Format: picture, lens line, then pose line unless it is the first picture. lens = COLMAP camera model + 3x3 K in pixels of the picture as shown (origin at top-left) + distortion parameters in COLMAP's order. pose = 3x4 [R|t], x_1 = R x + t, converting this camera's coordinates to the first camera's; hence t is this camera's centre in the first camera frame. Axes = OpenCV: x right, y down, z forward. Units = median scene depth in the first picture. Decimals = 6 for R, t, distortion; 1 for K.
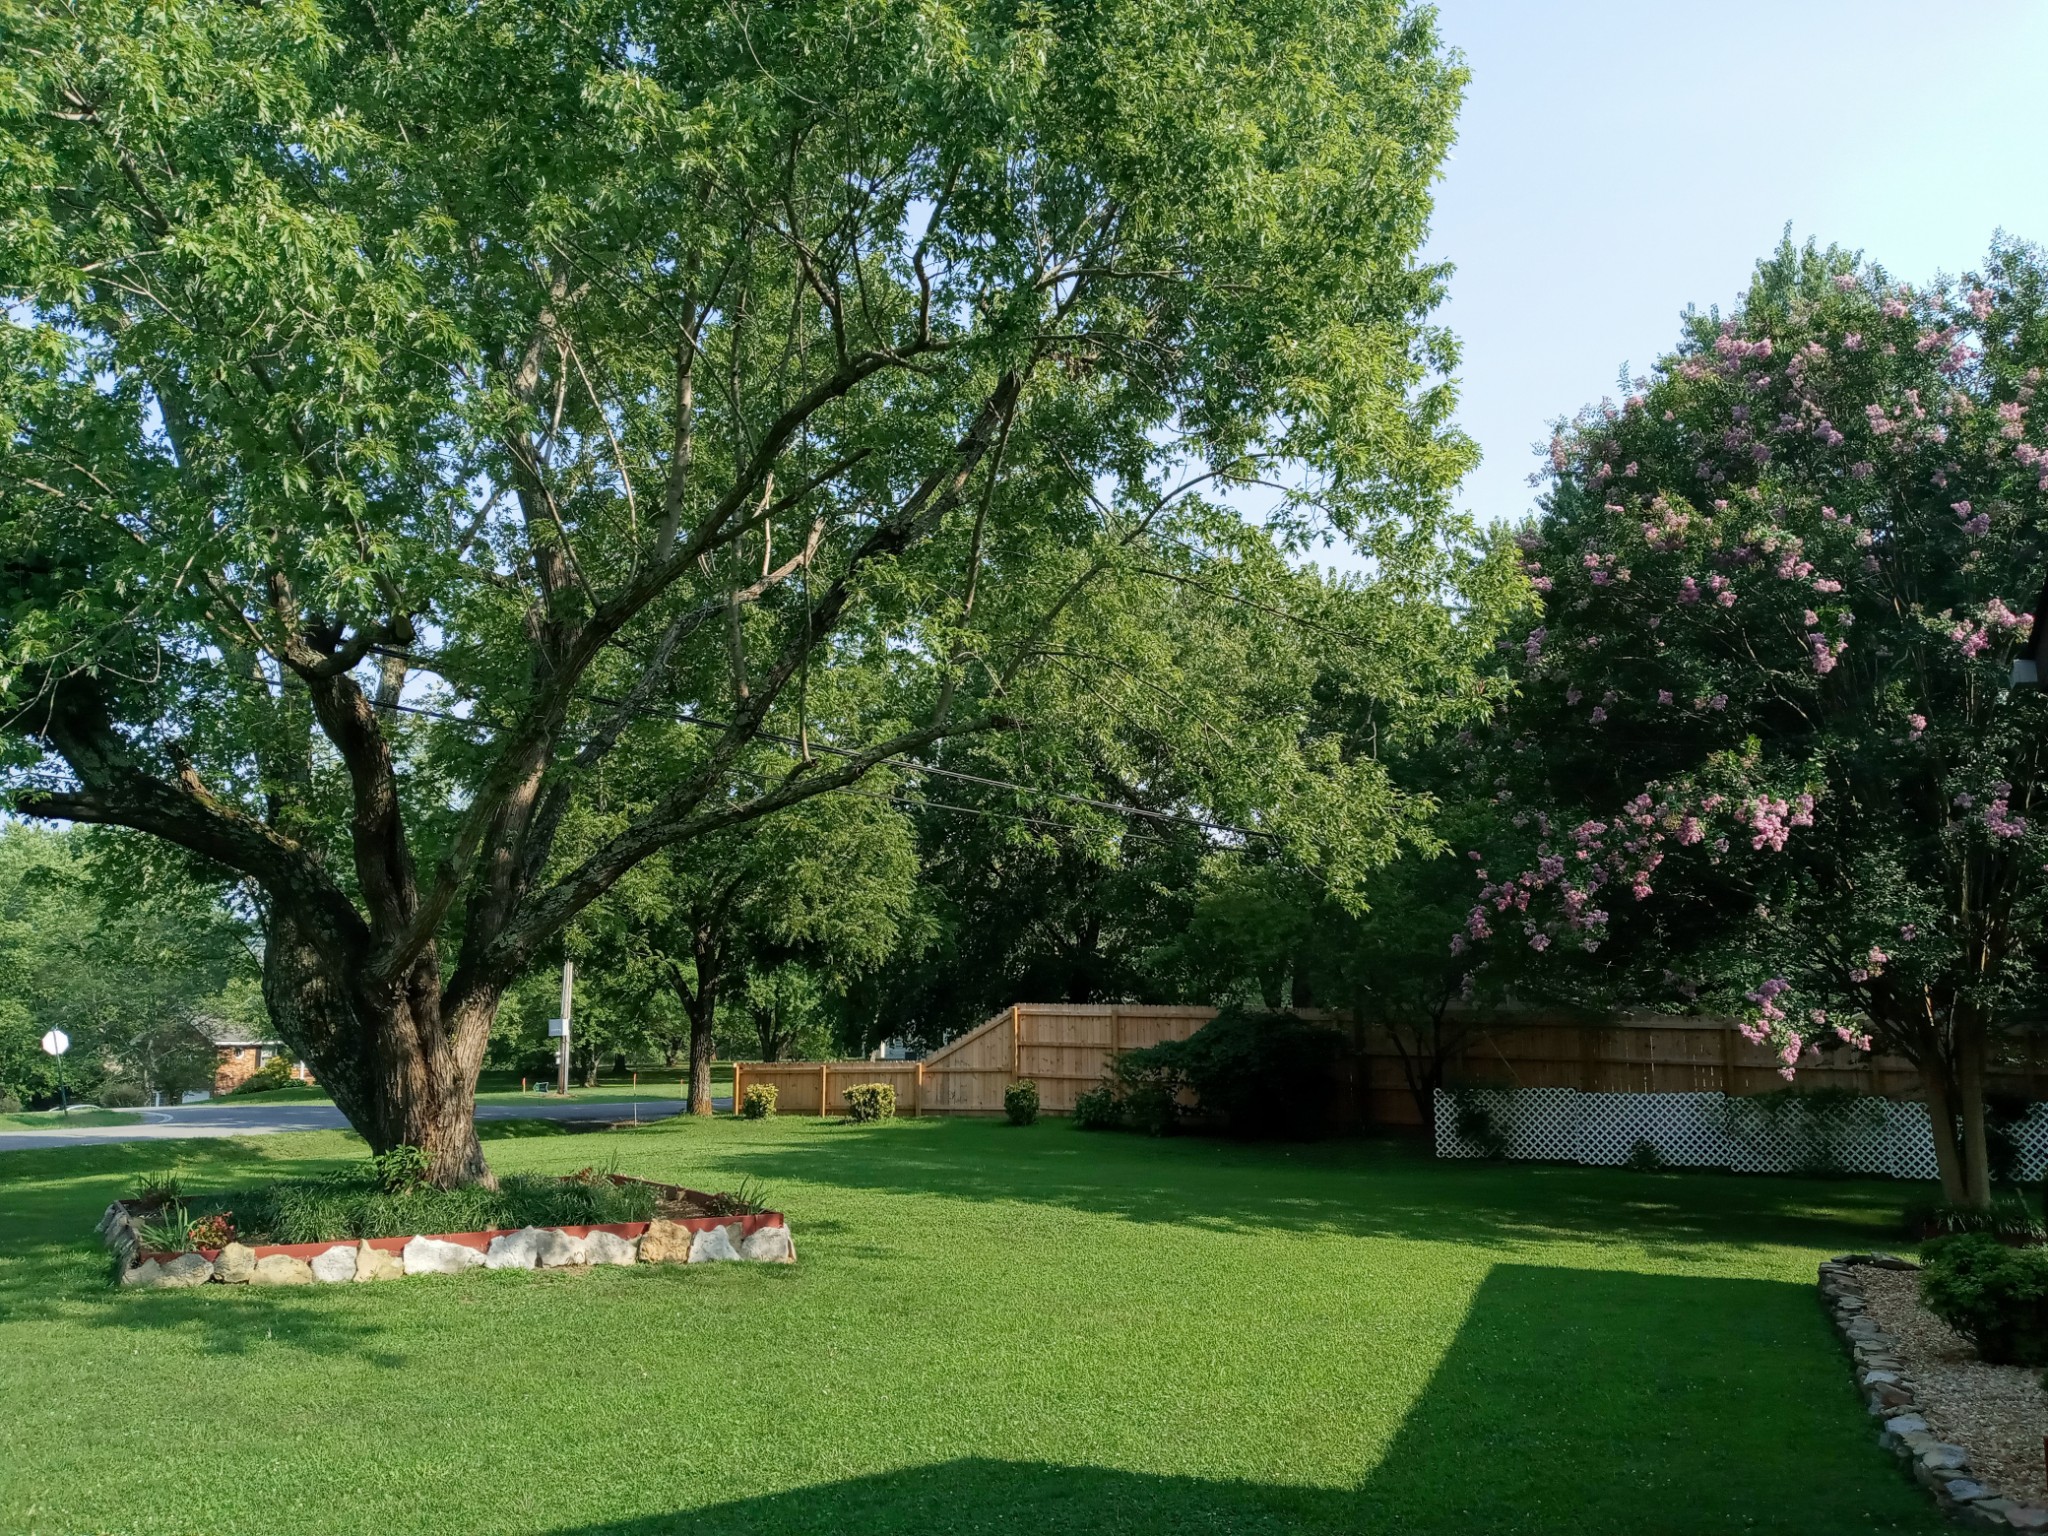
lens RADIAL K [[1561.1, 0, 1079.6], [0, 1561.1, 793.4], [0, 0, 1]] dist [-0.021579, 0.004459]
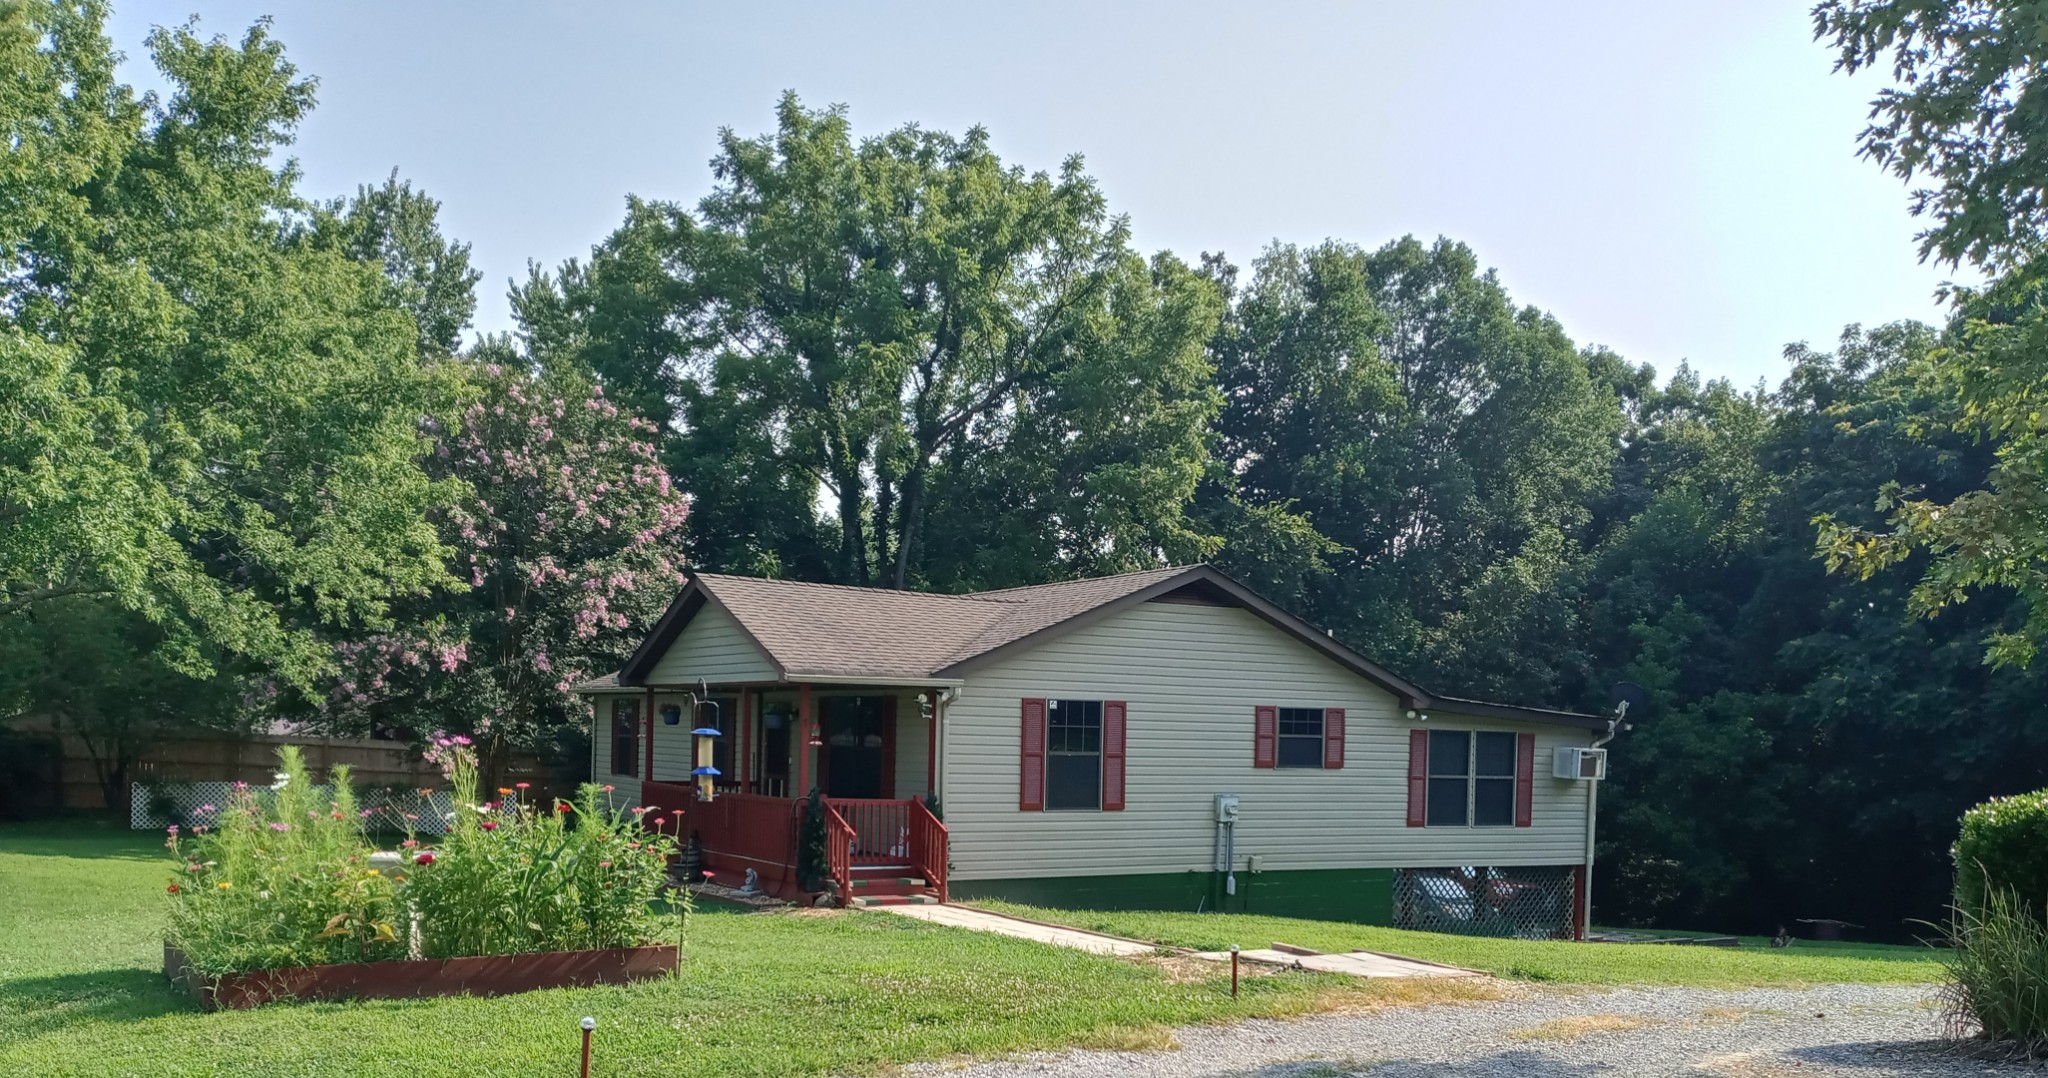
lens RADIAL K [[1617.4, 0, 1007.6], [0, 1617.4, 814.2], [0, 0, 1]] dist [-0.000110, -0.050436]
pose [[0.612728, -0.011612, 0.790208, -0.772515], [-0.150318, 0.979926, 0.130956, -0.164123], [-0.775866, -0.199023, 0.598683, -0.876764]]
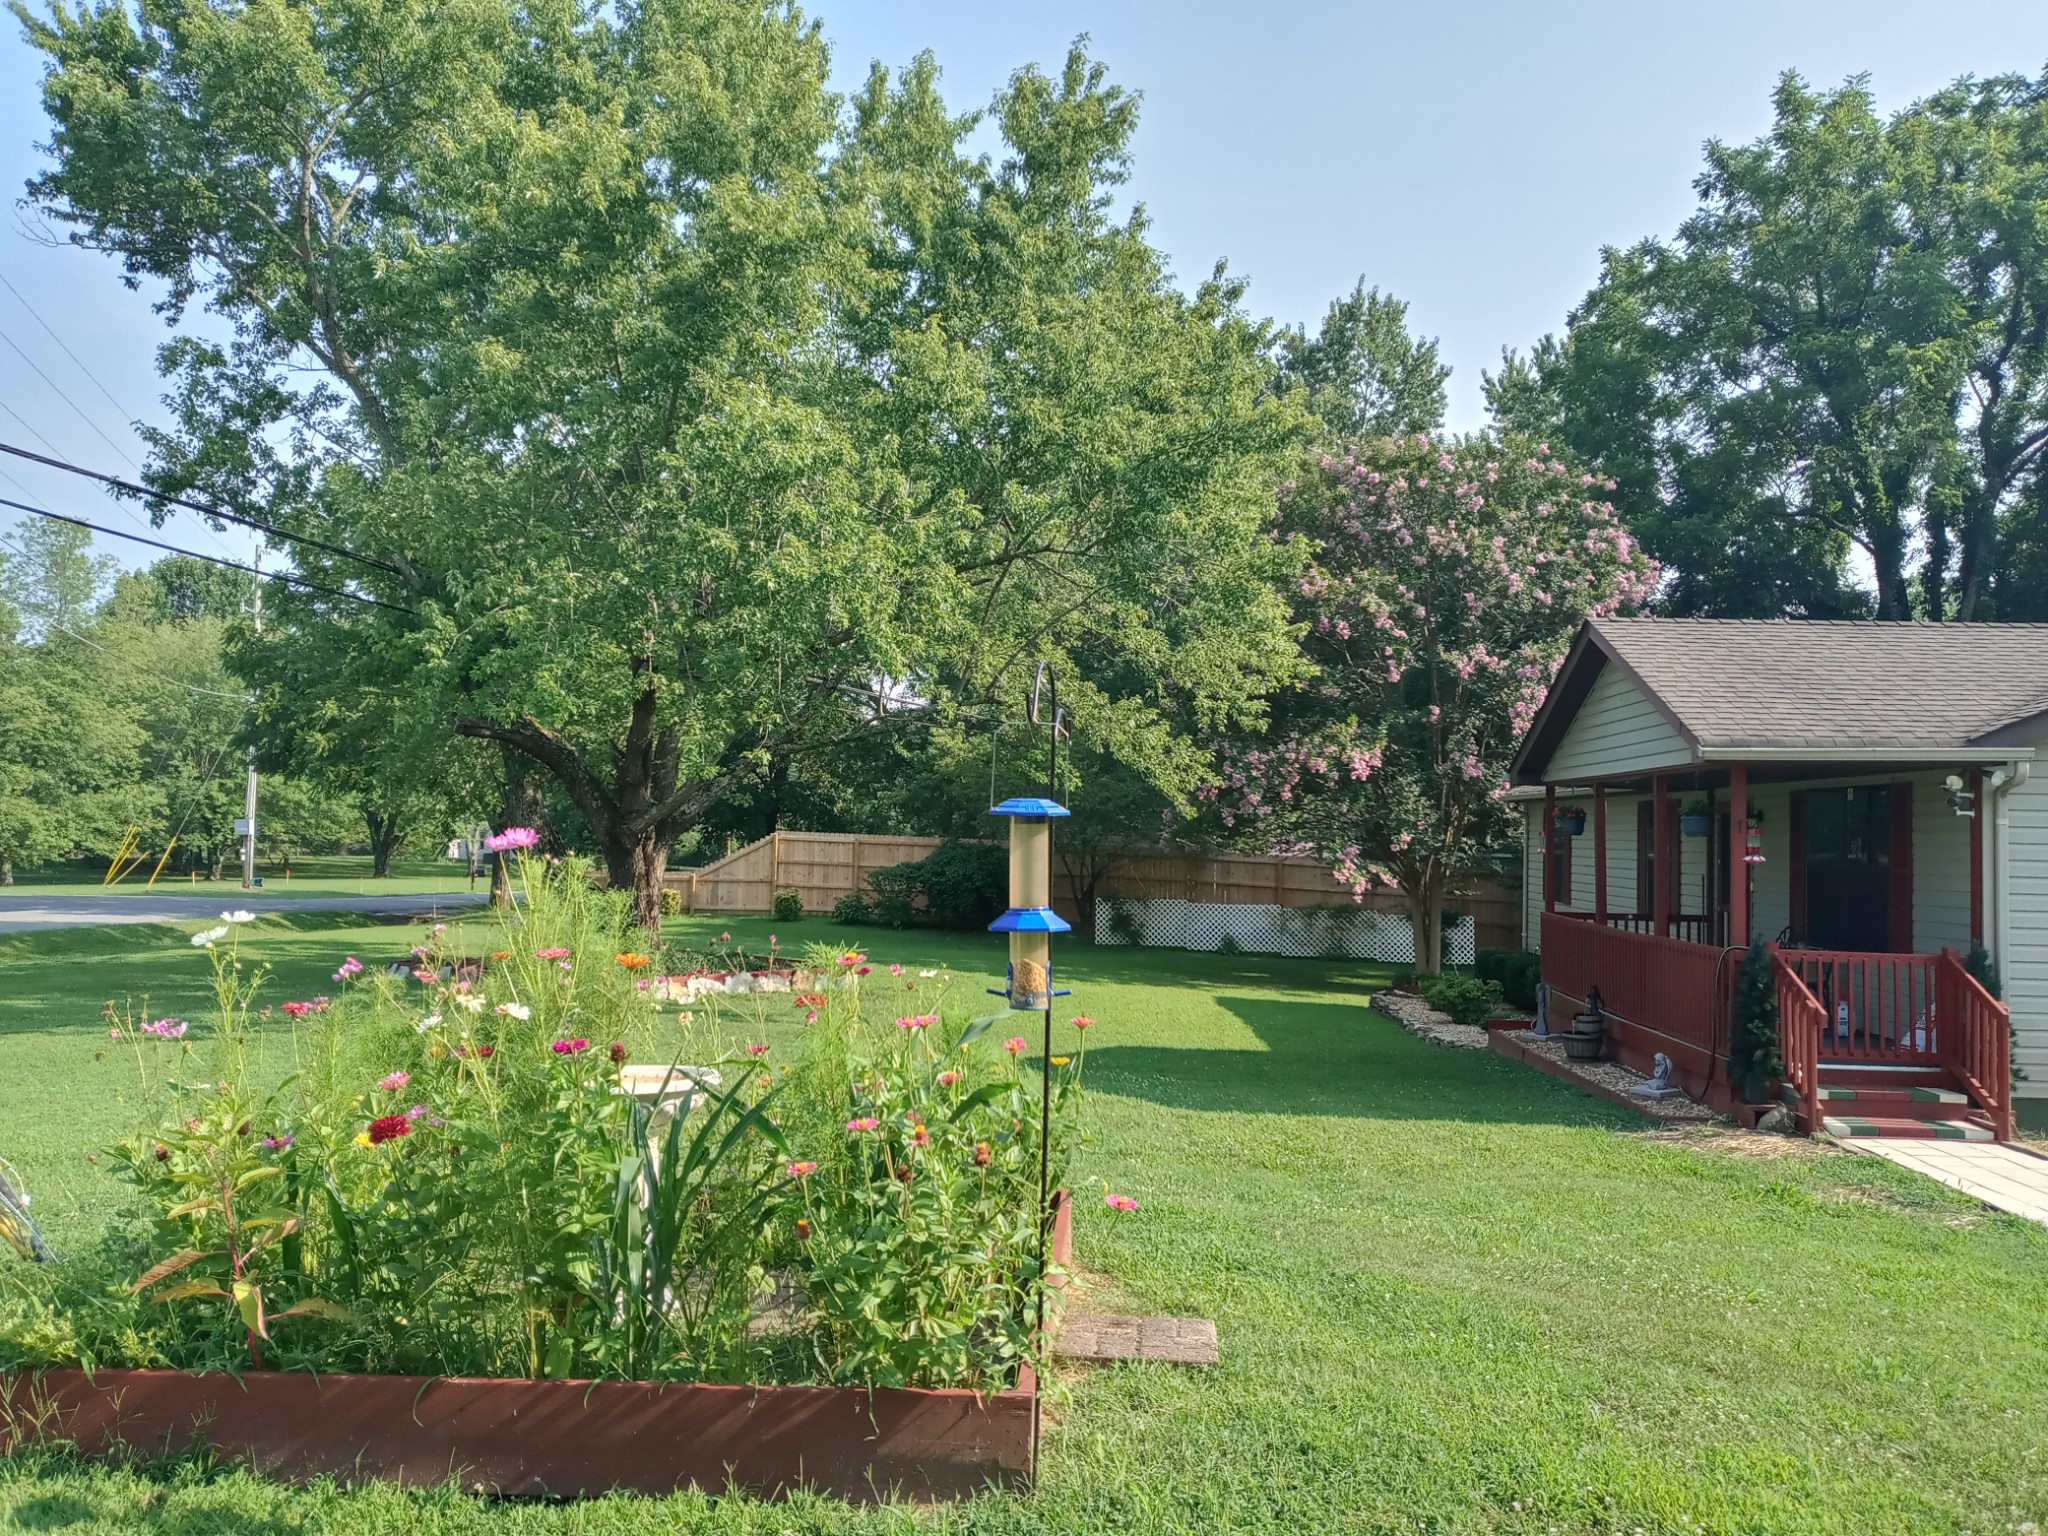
lens RADIAL K [[1561.1, 0, 1037.0], [0, 1561.1, 802.4], [0, 0, 1]] dist [-0.021579, 0.004459]
pose [[0.957030, 0.033281, 0.288074, -0.424467], [-0.070752, 0.990170, 0.120658, -0.125011], [-0.281226, -0.135855, 0.949976, -0.611148]]
